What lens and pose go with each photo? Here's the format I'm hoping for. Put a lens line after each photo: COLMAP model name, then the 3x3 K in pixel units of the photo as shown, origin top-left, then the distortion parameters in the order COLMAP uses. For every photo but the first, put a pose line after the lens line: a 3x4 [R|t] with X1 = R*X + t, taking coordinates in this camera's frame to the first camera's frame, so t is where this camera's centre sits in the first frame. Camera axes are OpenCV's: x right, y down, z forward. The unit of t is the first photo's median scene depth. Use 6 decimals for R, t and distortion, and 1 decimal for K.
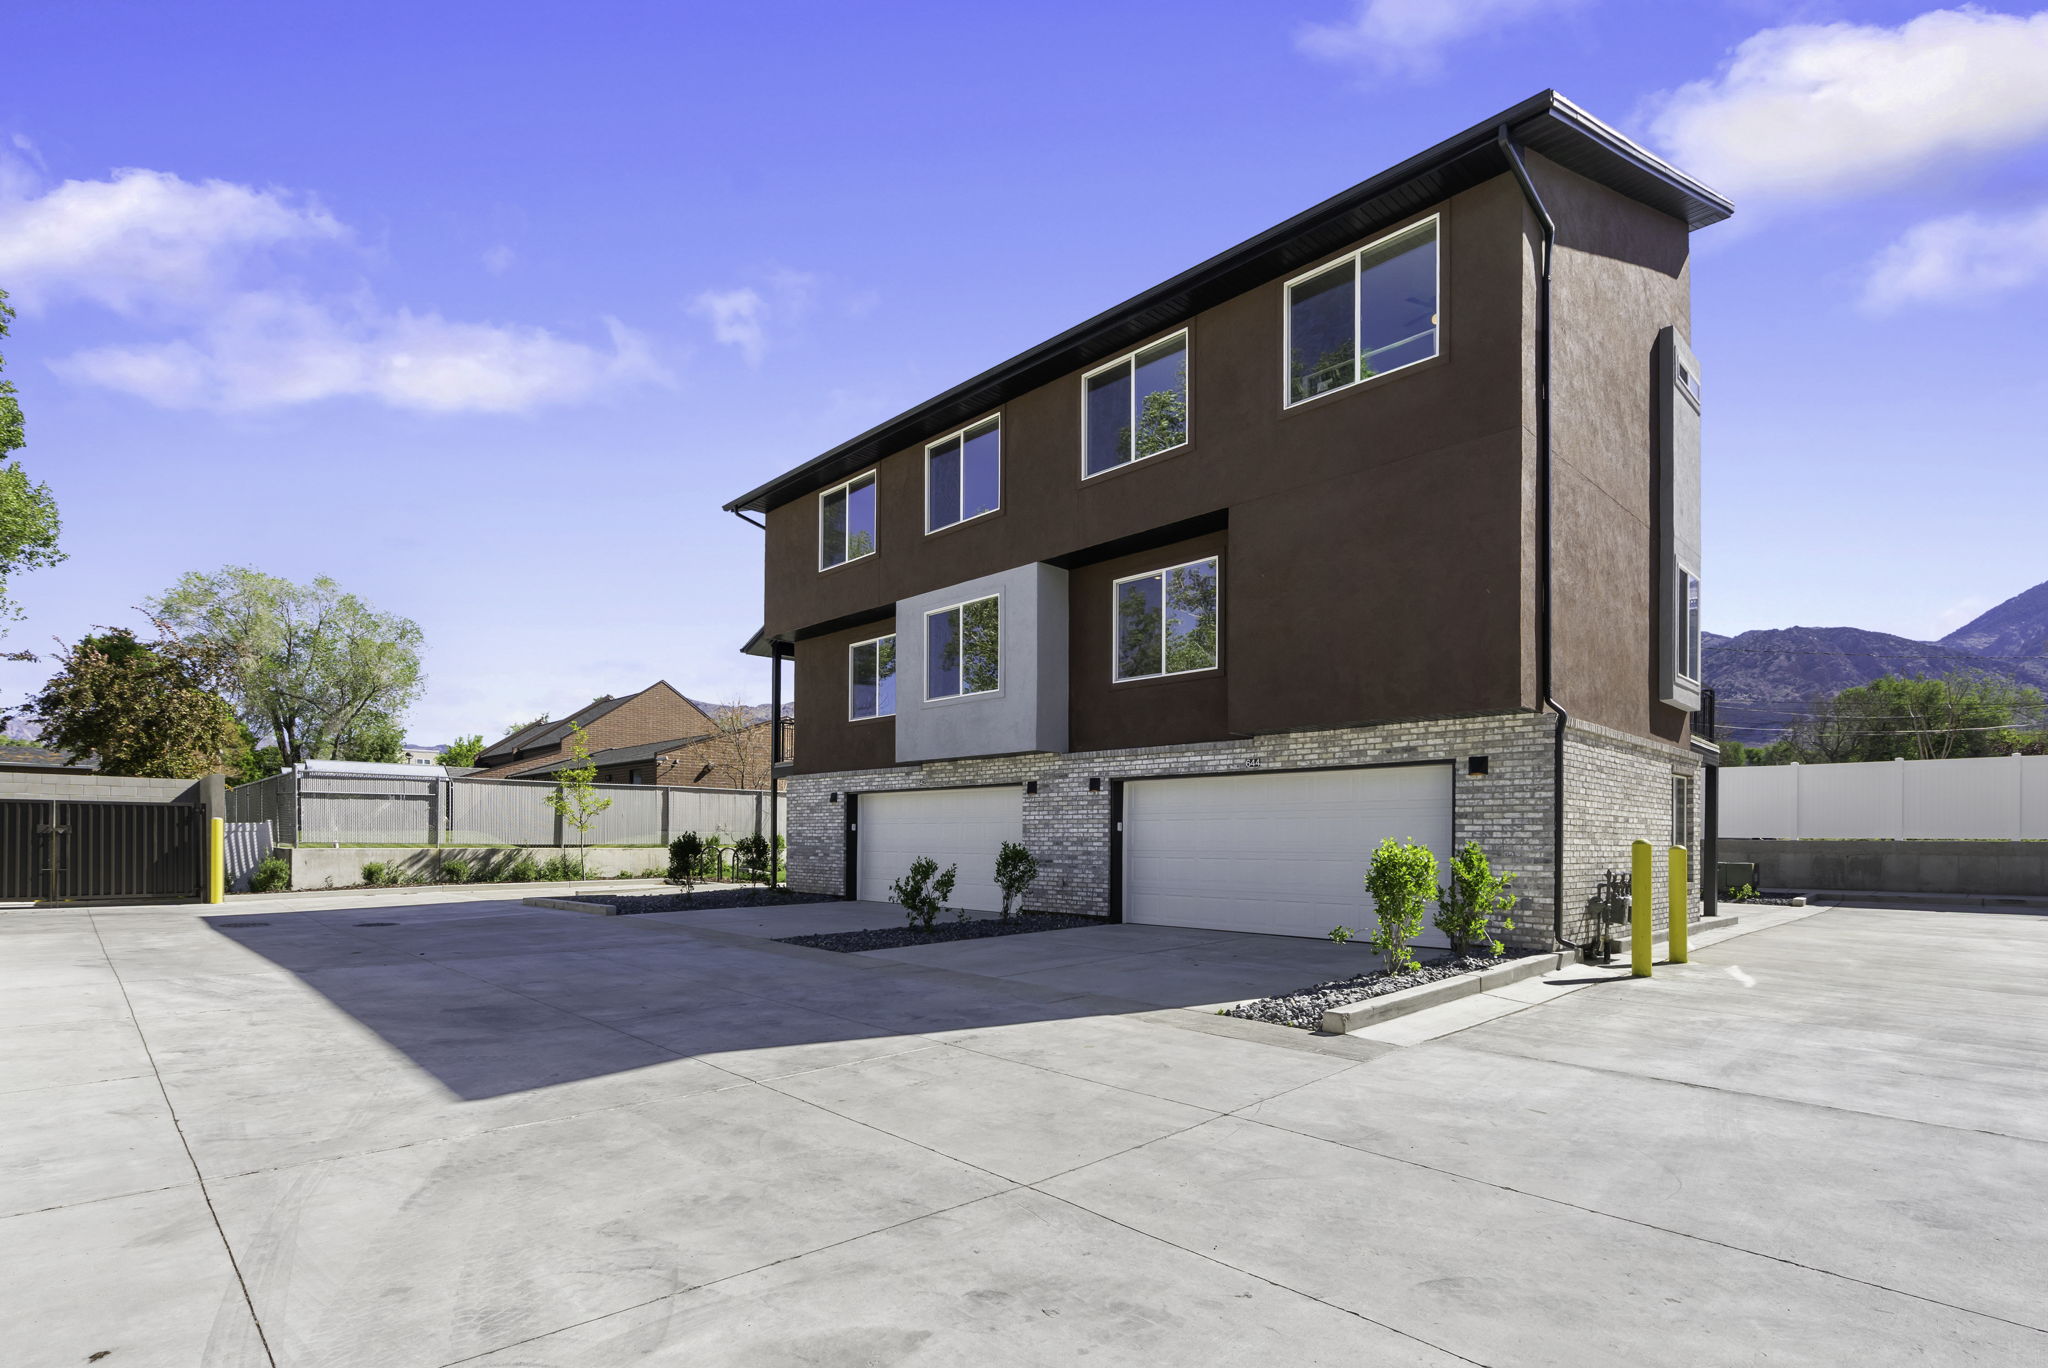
lens RADIAL K [[956.0, 0, 1015.0], [0, 956.0, 835.0], [0, 0, 1]] dist [0.002546, 0.000284]
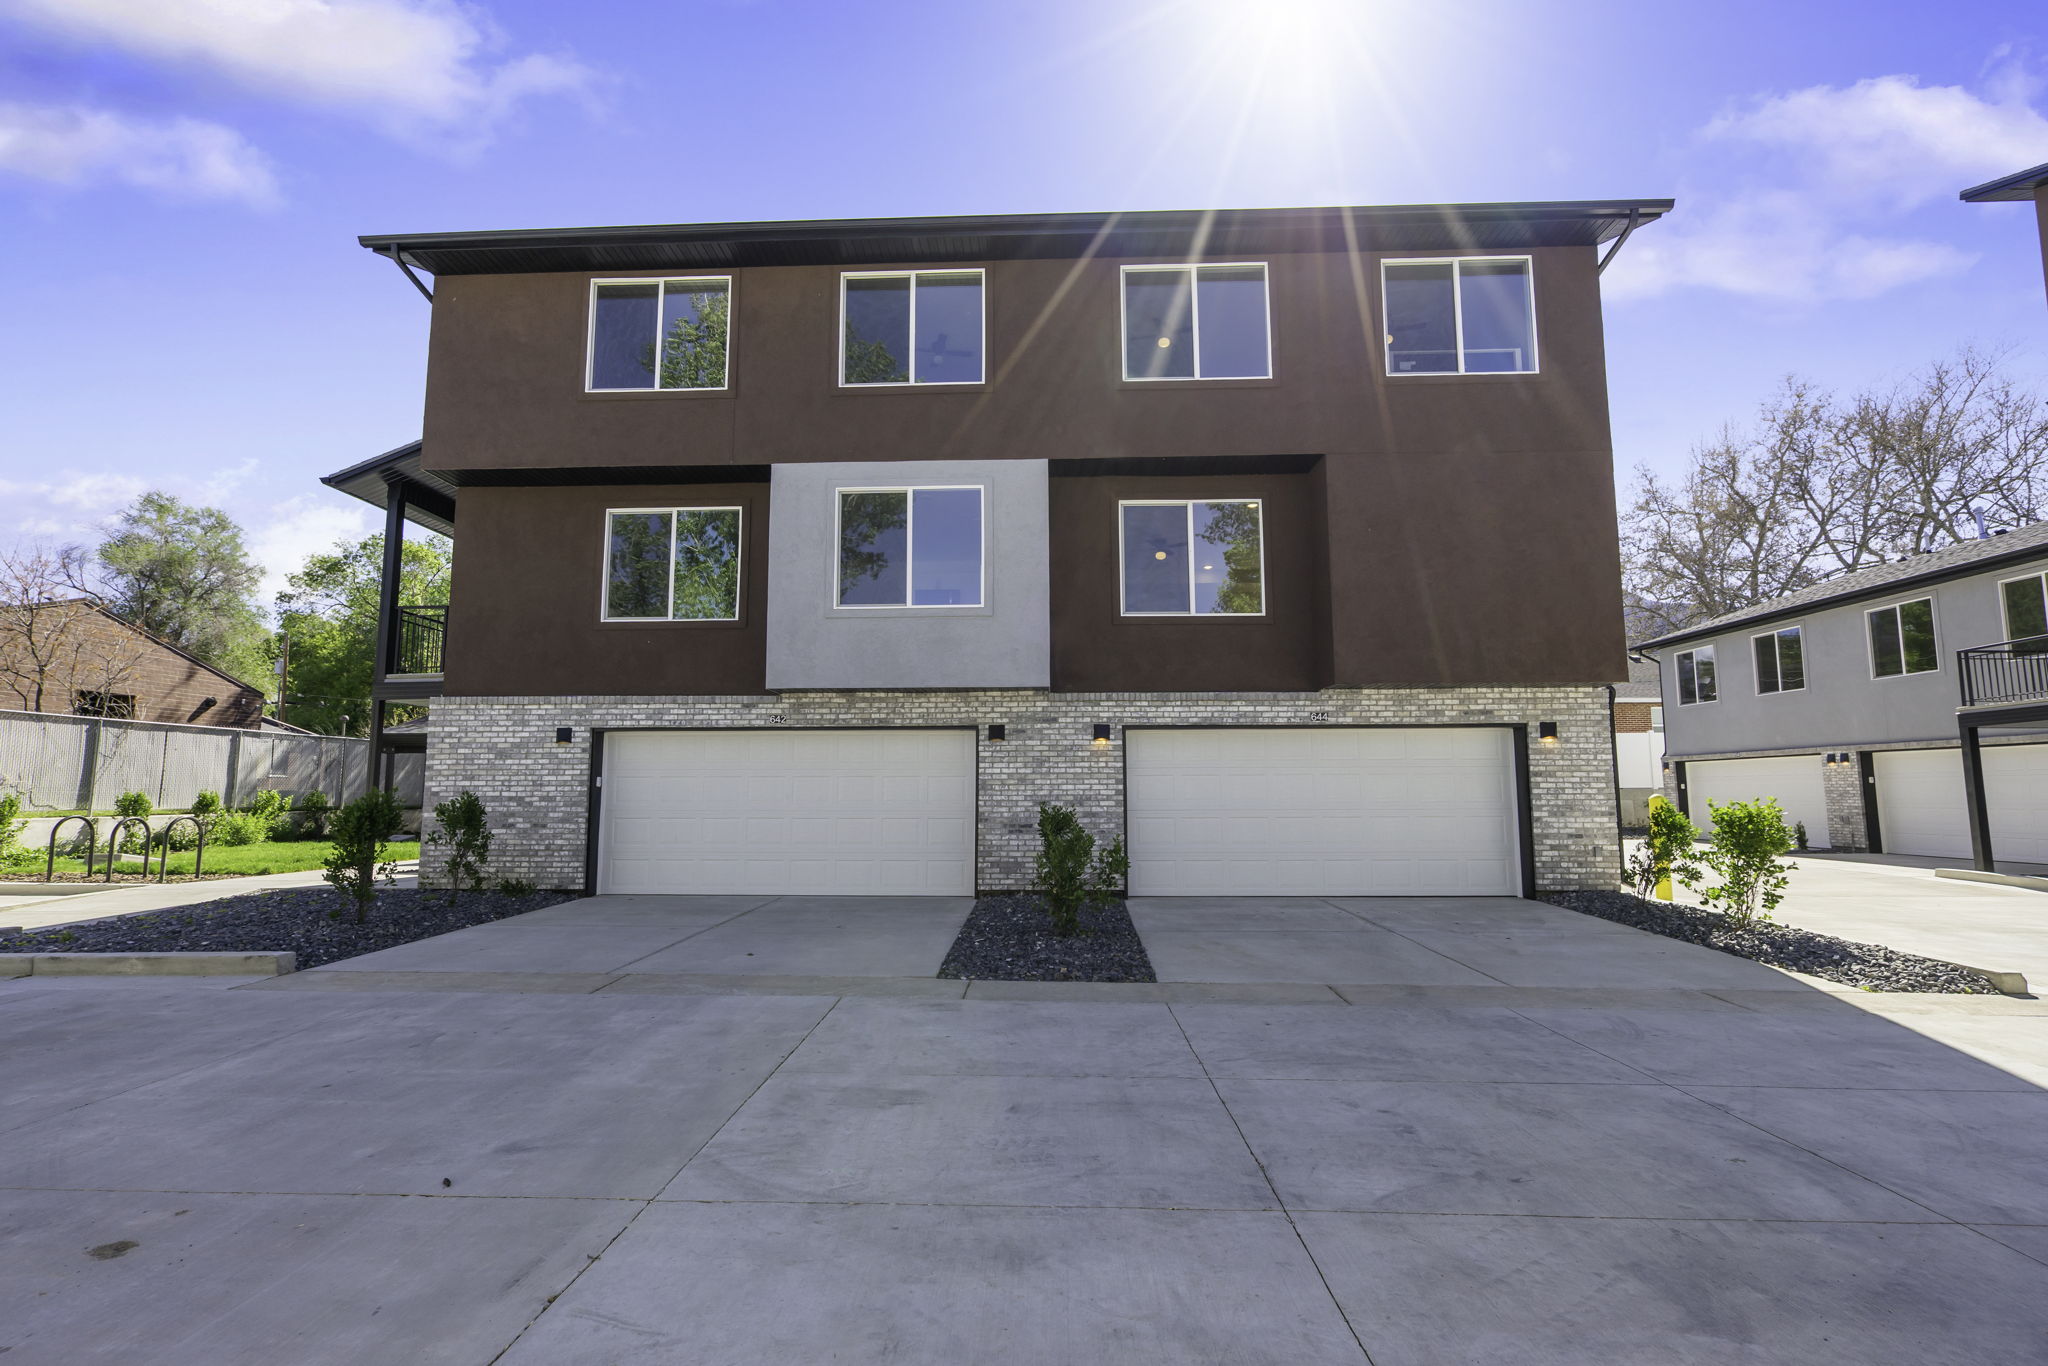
lens RADIAL K [[863.5, 0, 1015.8], [0, 863.5, 703.9], [0, 0, 1]] dist [0.001524, 0.000153]
pose [[0.730463, 0.066638, 0.679694, -0.466539], [0.002649, 0.994944, -0.100392, -0.001457], [-0.682947, 0.075133, 0.726593, 0.473550]]
